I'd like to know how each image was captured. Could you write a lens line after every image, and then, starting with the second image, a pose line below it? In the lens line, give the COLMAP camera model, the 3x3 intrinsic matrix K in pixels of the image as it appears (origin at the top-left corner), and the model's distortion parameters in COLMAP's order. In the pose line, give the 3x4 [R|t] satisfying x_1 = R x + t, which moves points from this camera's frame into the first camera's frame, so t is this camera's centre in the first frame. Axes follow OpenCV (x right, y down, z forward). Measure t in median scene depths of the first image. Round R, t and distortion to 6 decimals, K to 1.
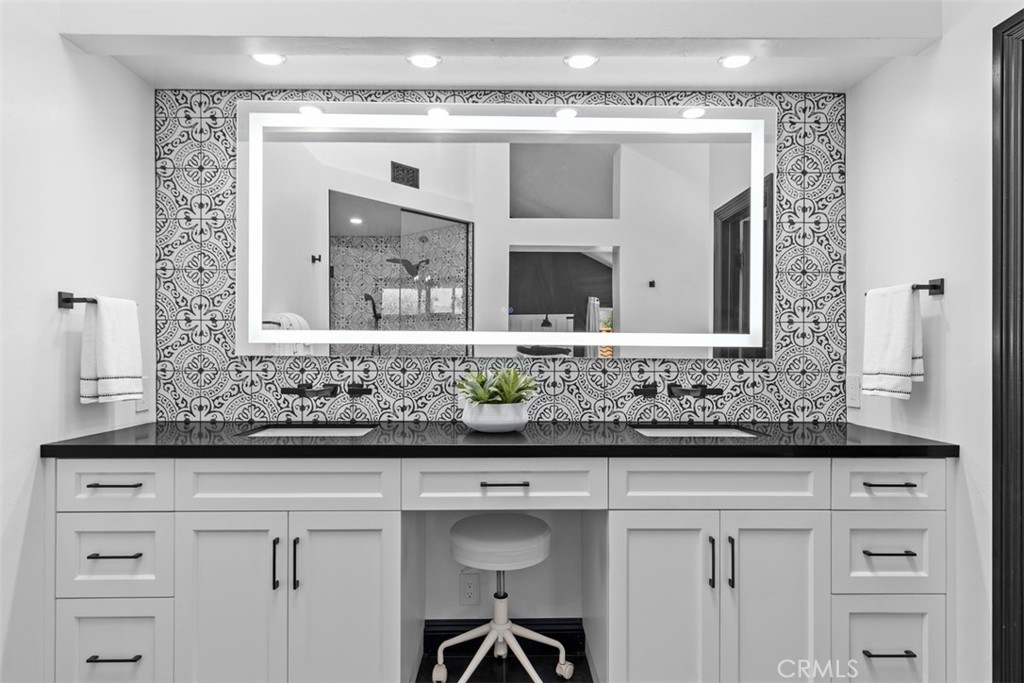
lens RADIAL K [[583.2, 0, 514.0], [0, 583.2, 349.1], [0, 0, 1]] dist [0.004607, -0.001773]
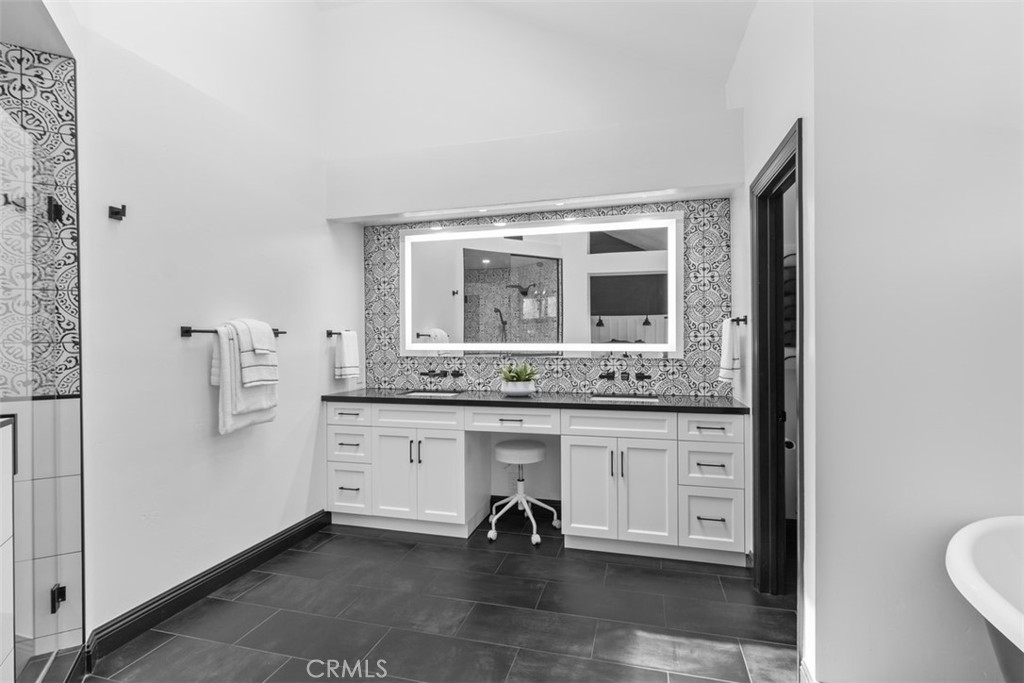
lens RADIAL K [[499.0, 0, 511.4], [0, 499.0, 339.6], [0, 0, 1]] dist [0.001150, -0.000149]
pose [[0.959744, -0.008517, -0.280748, 0.376137], [0.009183, 0.999957, 0.001056, -0.044408], [0.280727, -0.003591, 0.959781, -0.545807]]
